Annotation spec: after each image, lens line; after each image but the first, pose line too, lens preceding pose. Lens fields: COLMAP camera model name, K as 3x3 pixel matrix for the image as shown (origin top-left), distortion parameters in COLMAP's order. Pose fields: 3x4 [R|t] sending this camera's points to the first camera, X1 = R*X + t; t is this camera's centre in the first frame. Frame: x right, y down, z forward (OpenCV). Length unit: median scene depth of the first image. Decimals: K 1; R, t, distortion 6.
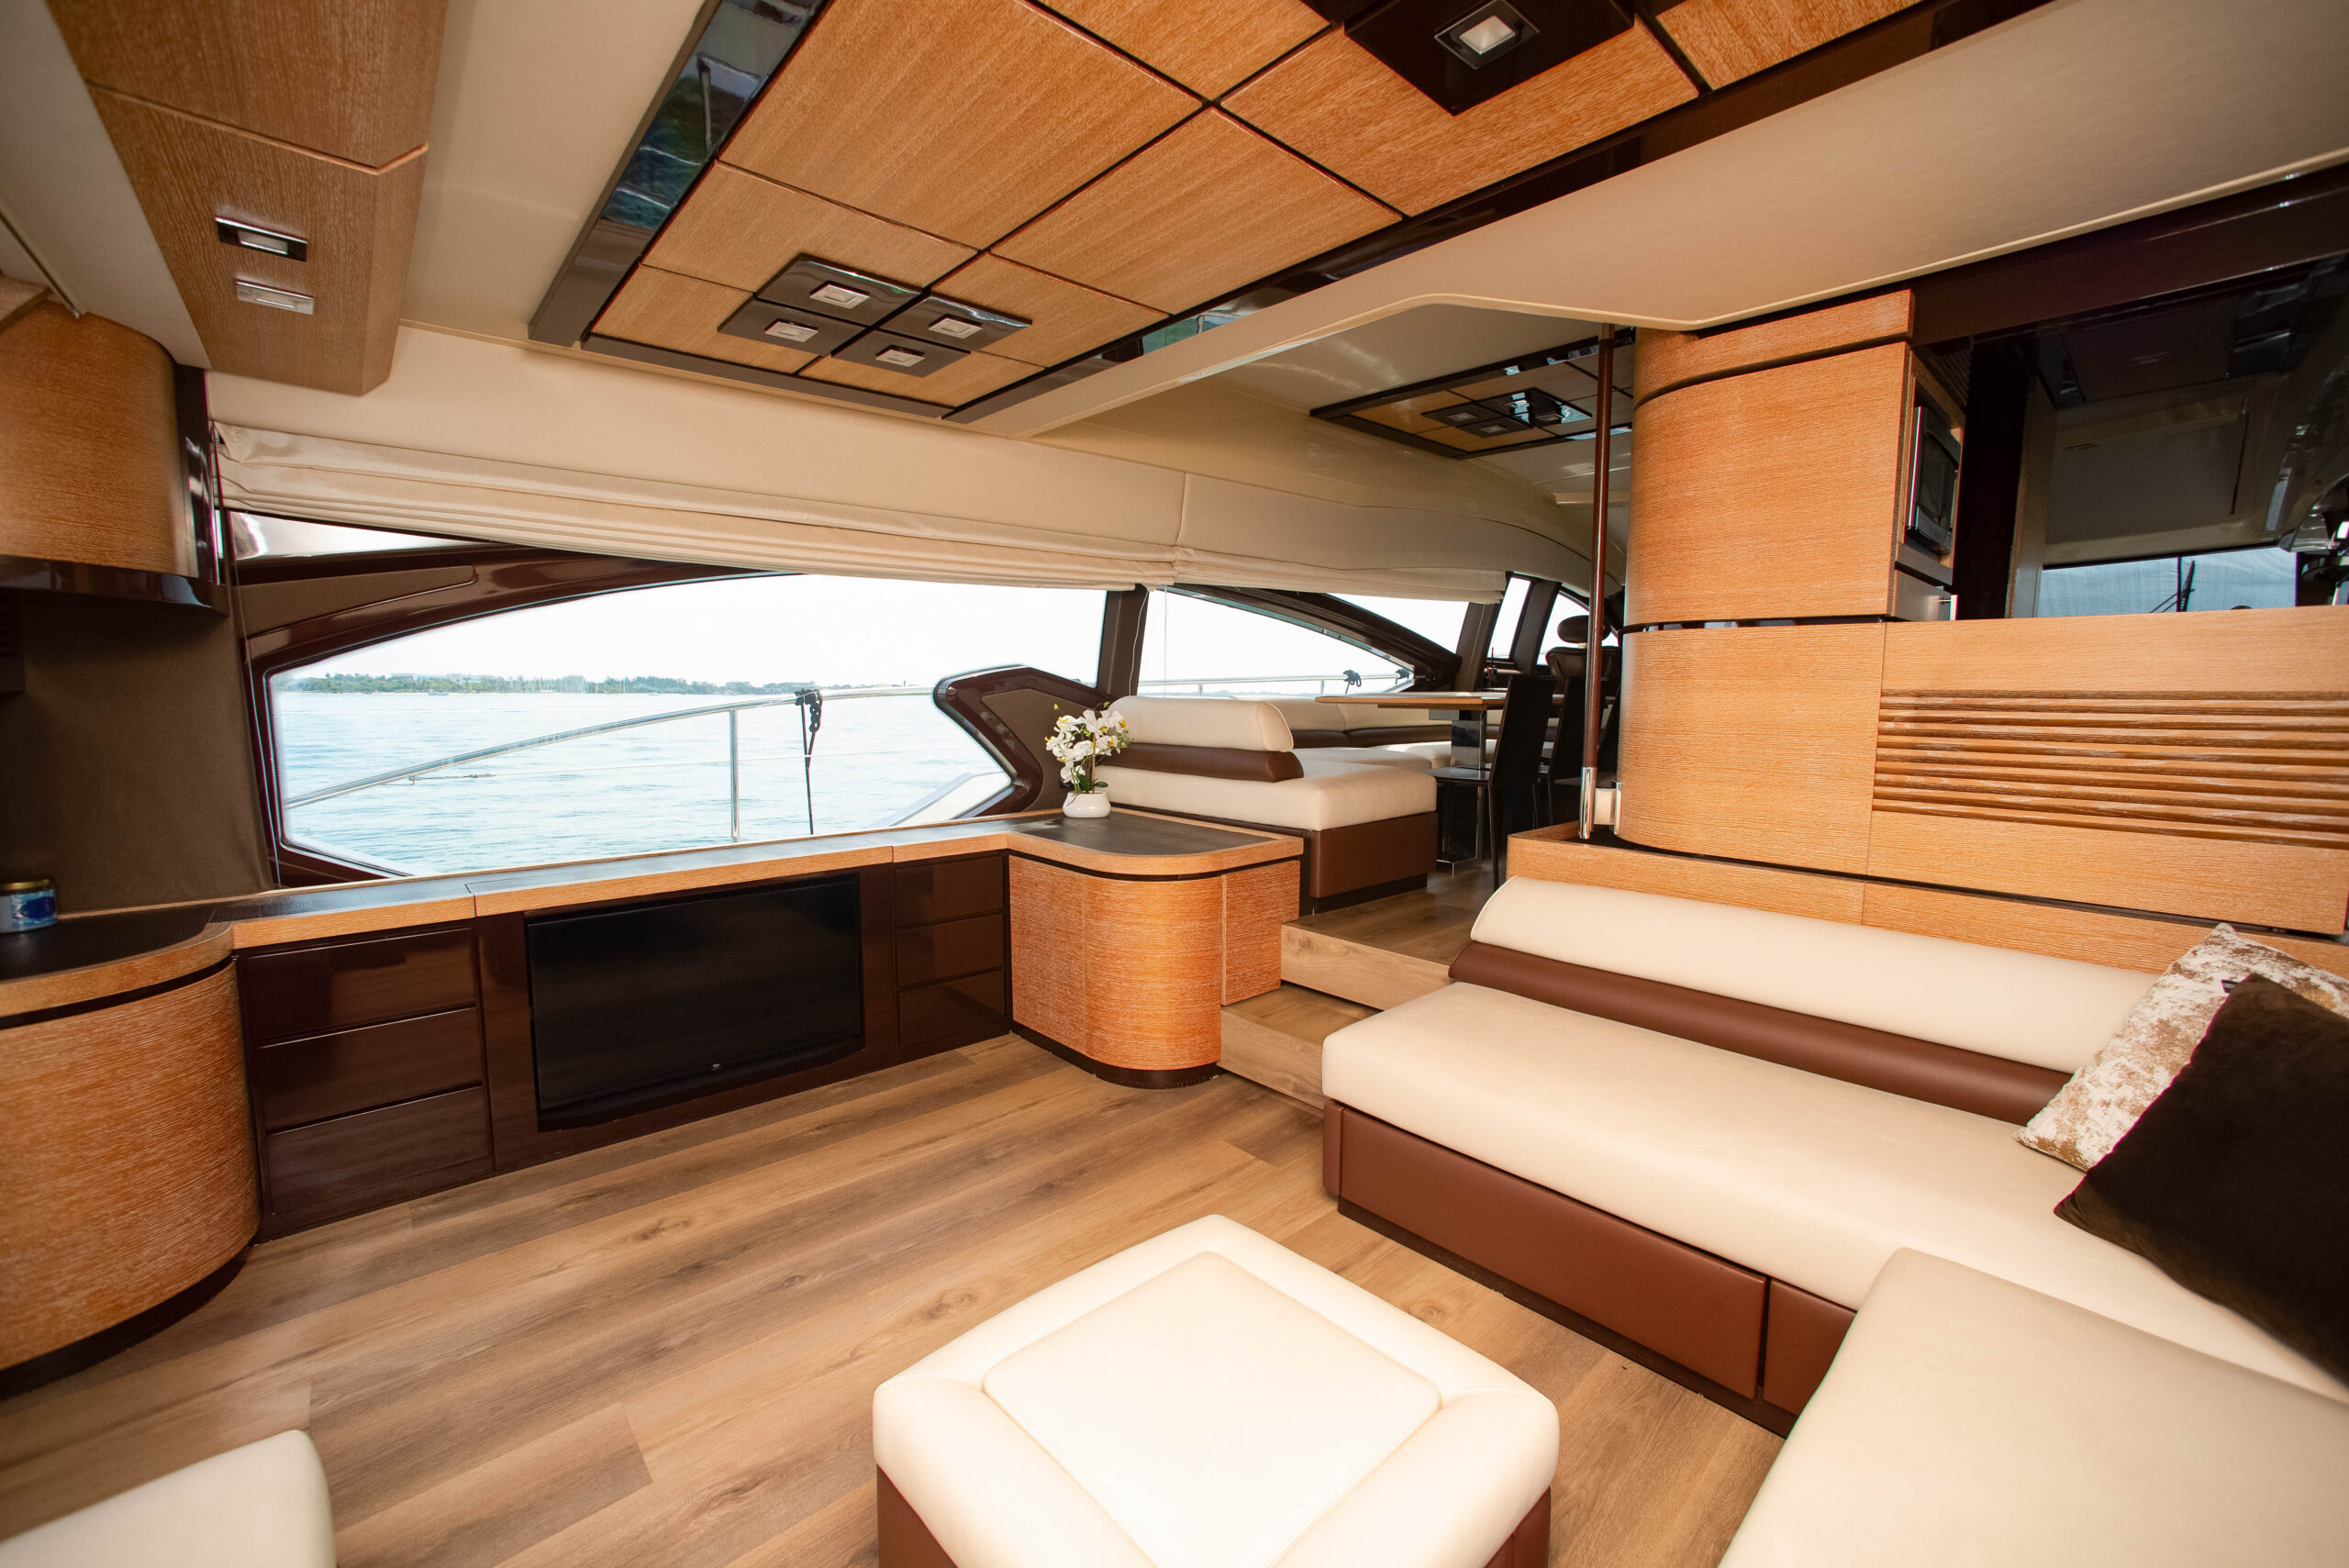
lens RADIAL K [[952.1, 0, 1180.2], [0, 952.1, 771.3], [0, 0, 1]] dist [-0.064285, 0.029204]
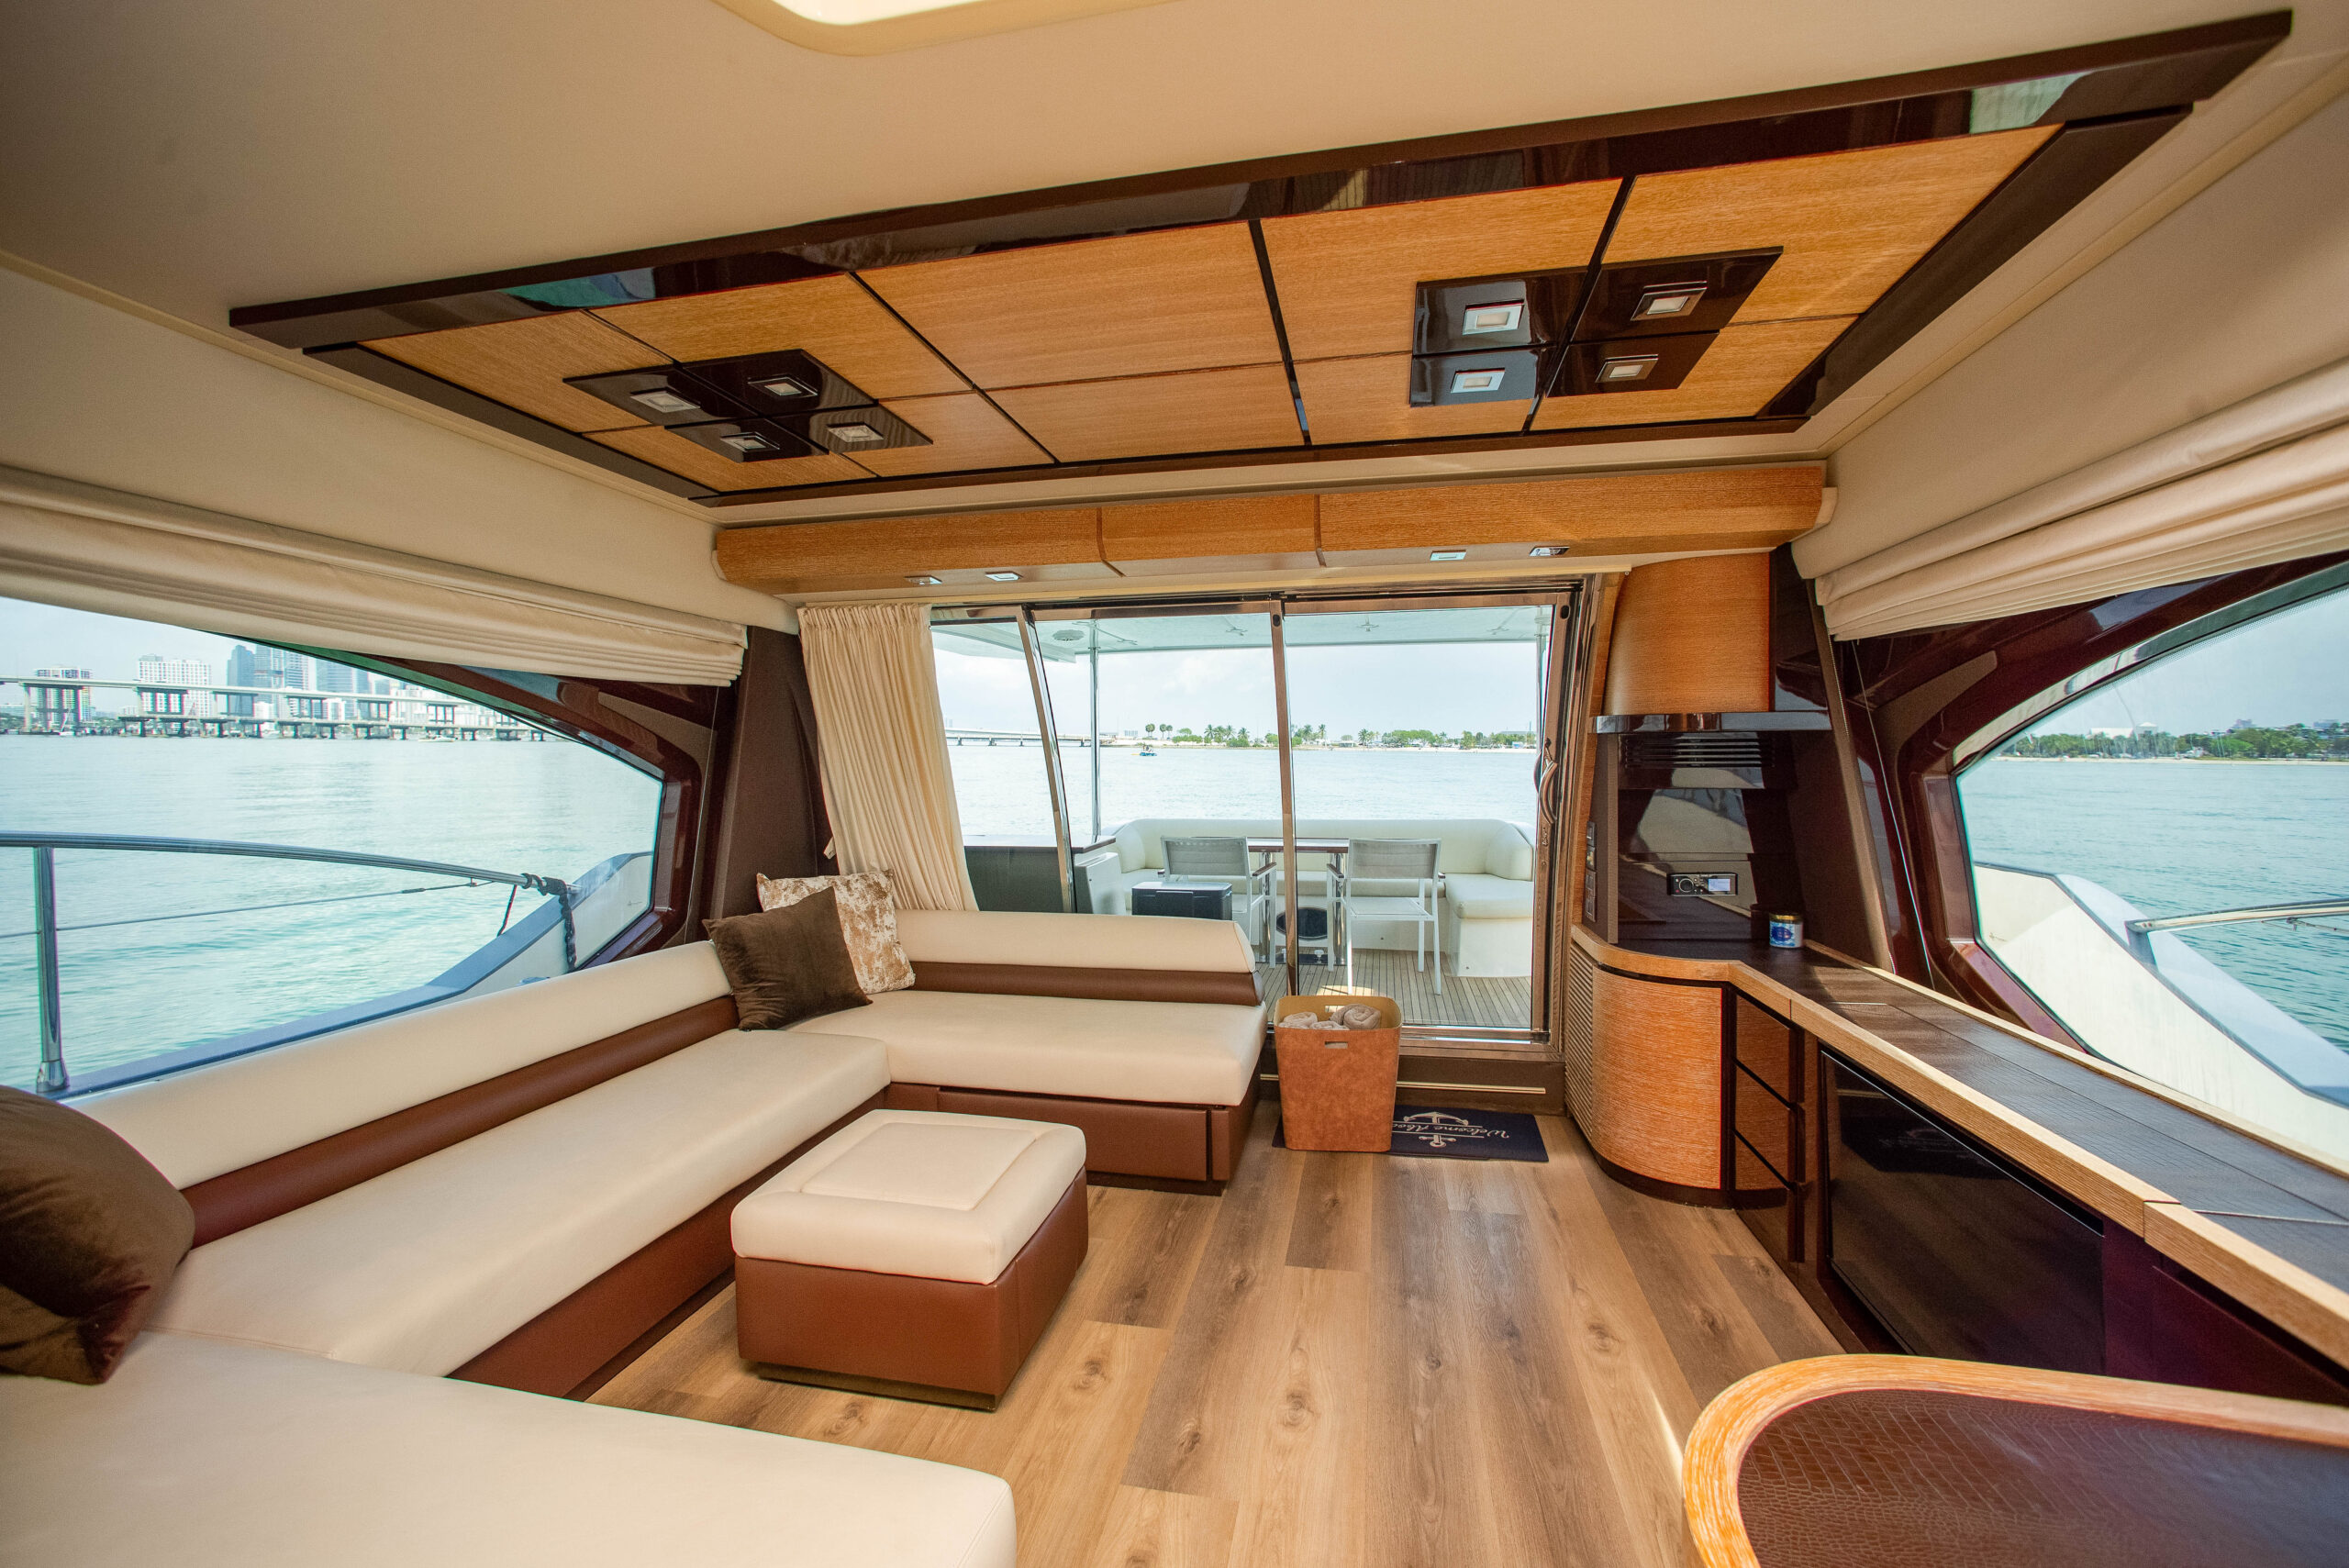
lens RADIAL K [[952.1, 0, 1180.2], [0, 952.1, 771.3], [0, 0, 1]] dist [-0.064285, 0.029204]
pose [[-0.814797, 0.003912, -0.579733, 0.352319], [-0.050104, 0.995761, 0.077138, -0.151536], [0.577577, 0.091898, -0.811147, 1.362677]]
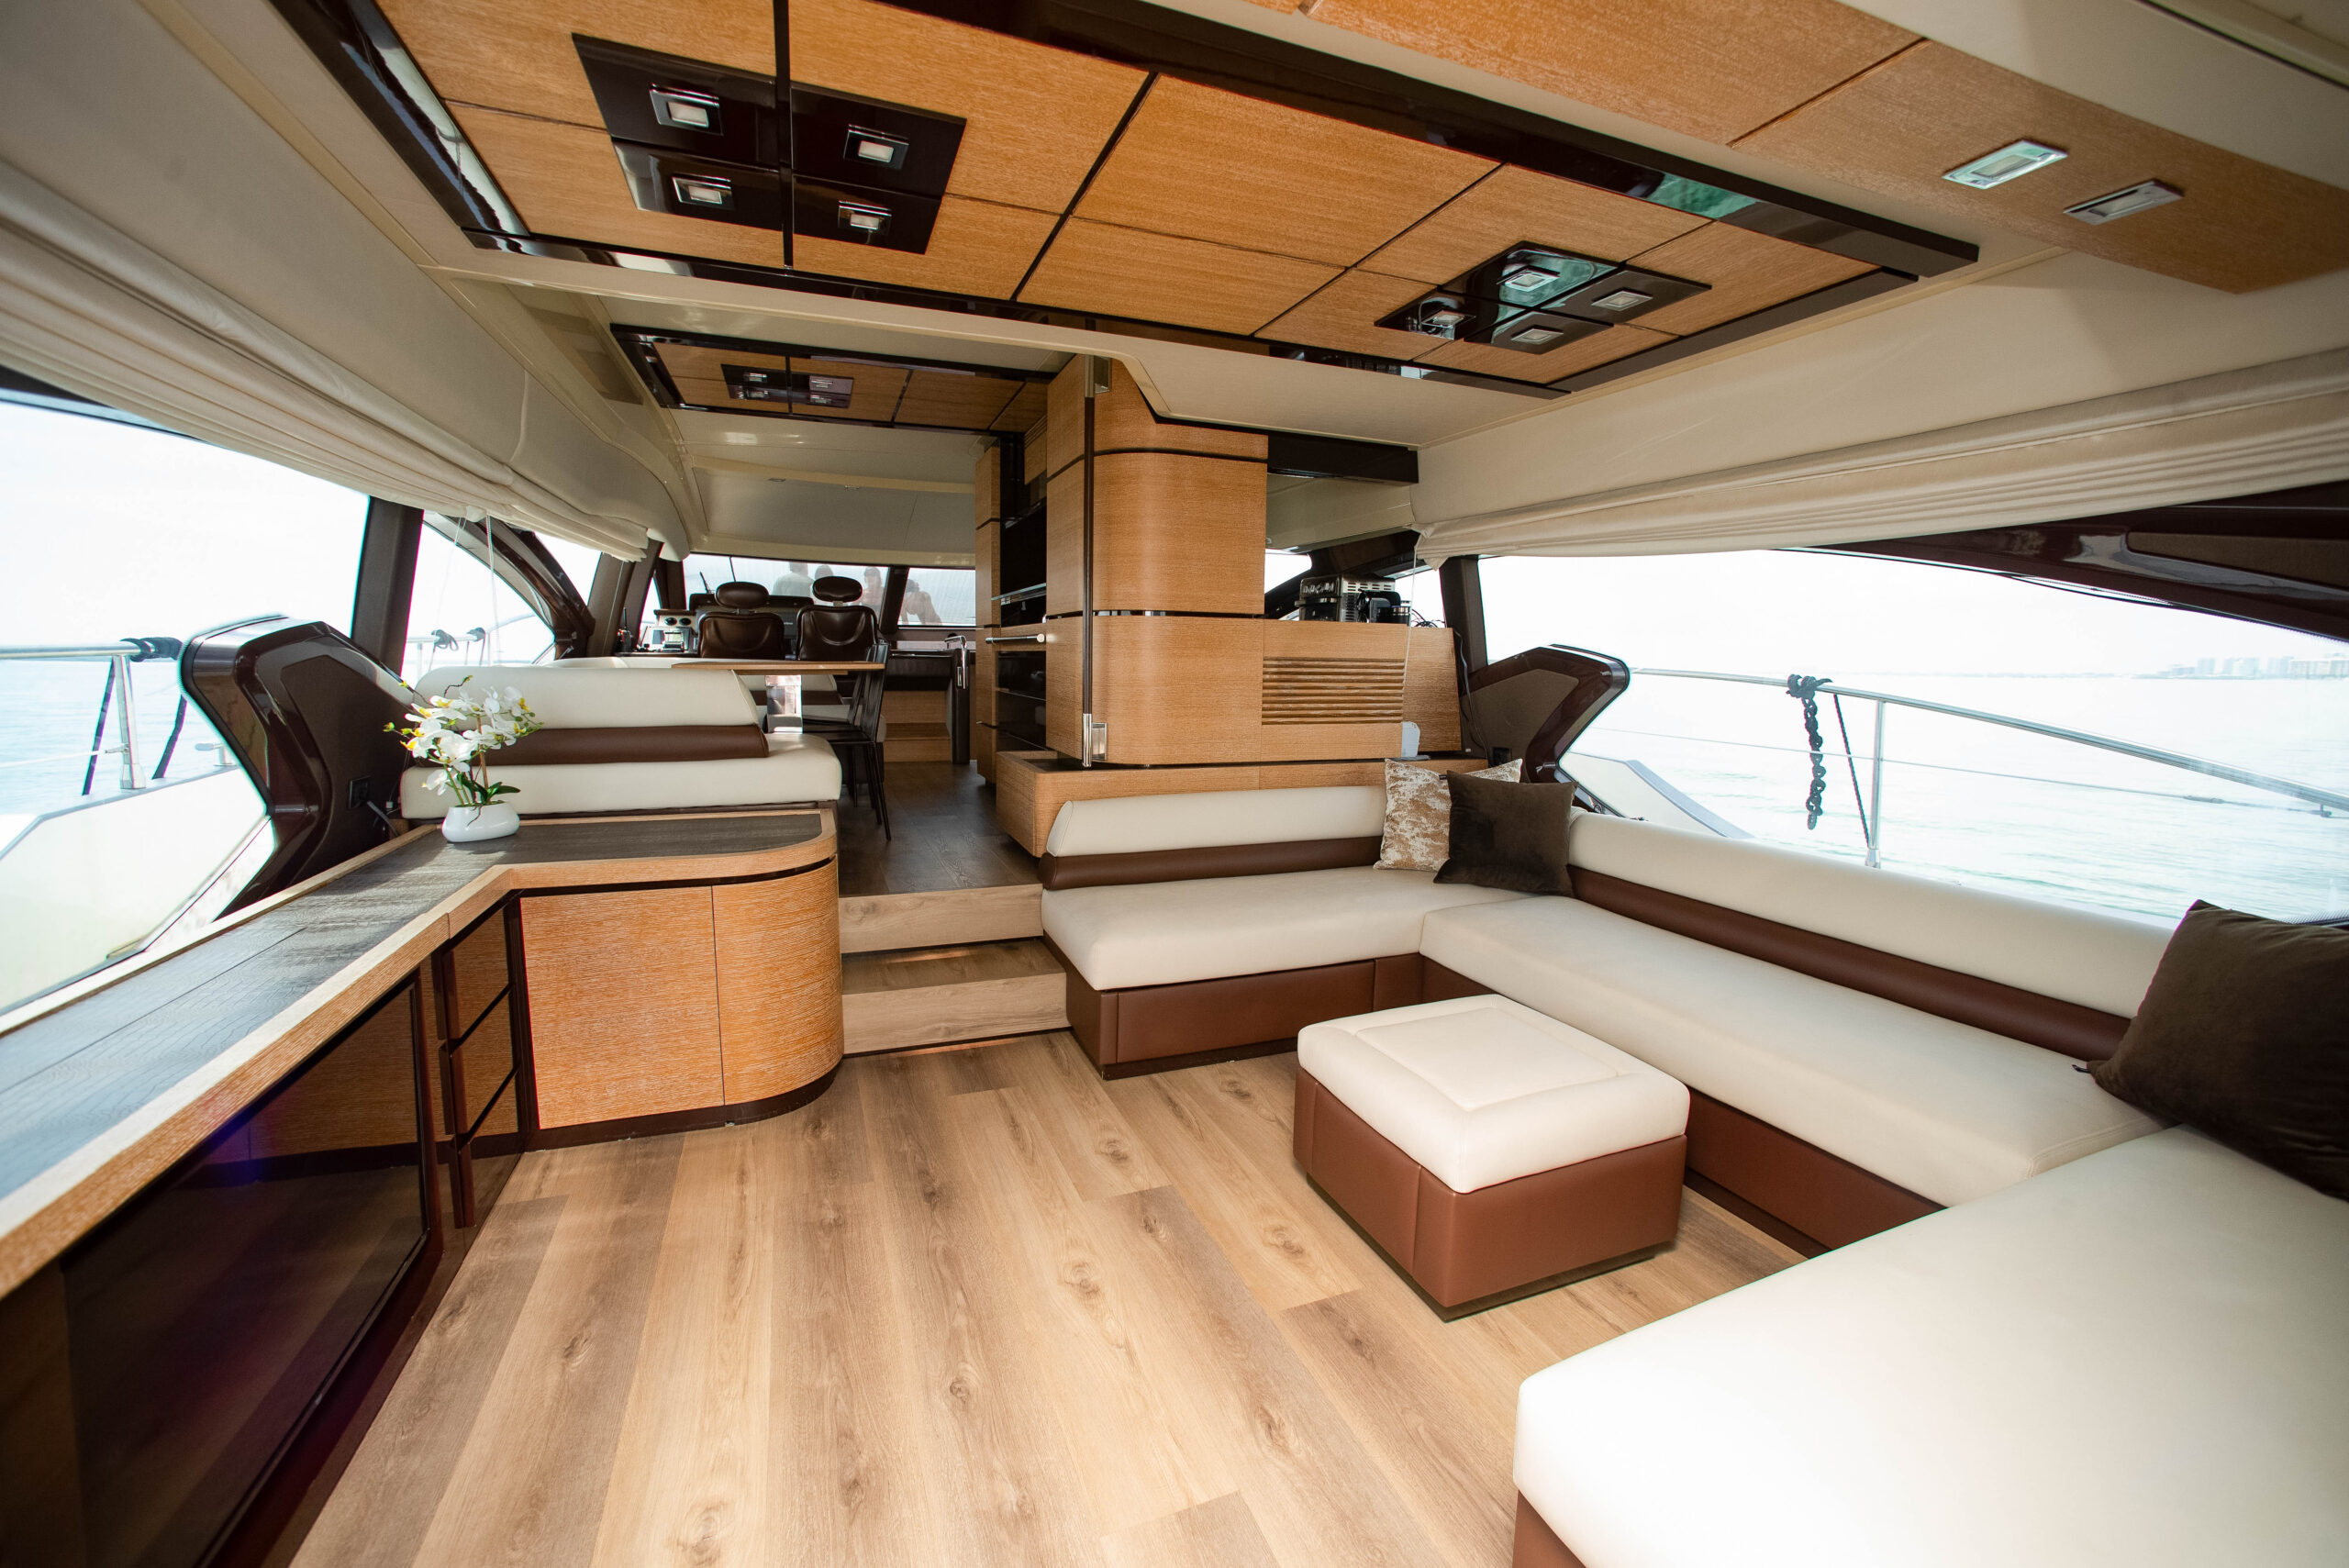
lens RADIAL K [[952.1, 0, 1180.2], [0, 952.1, 771.3], [0, 0, 1]] dist [-0.064285, 0.029204]
pose [[0.352726, -0.114410, 0.928706, -0.878547], [0.072367, 0.992860, 0.094828, -0.046602], [-0.932924, 0.033760, 0.358487, 0.425285]]
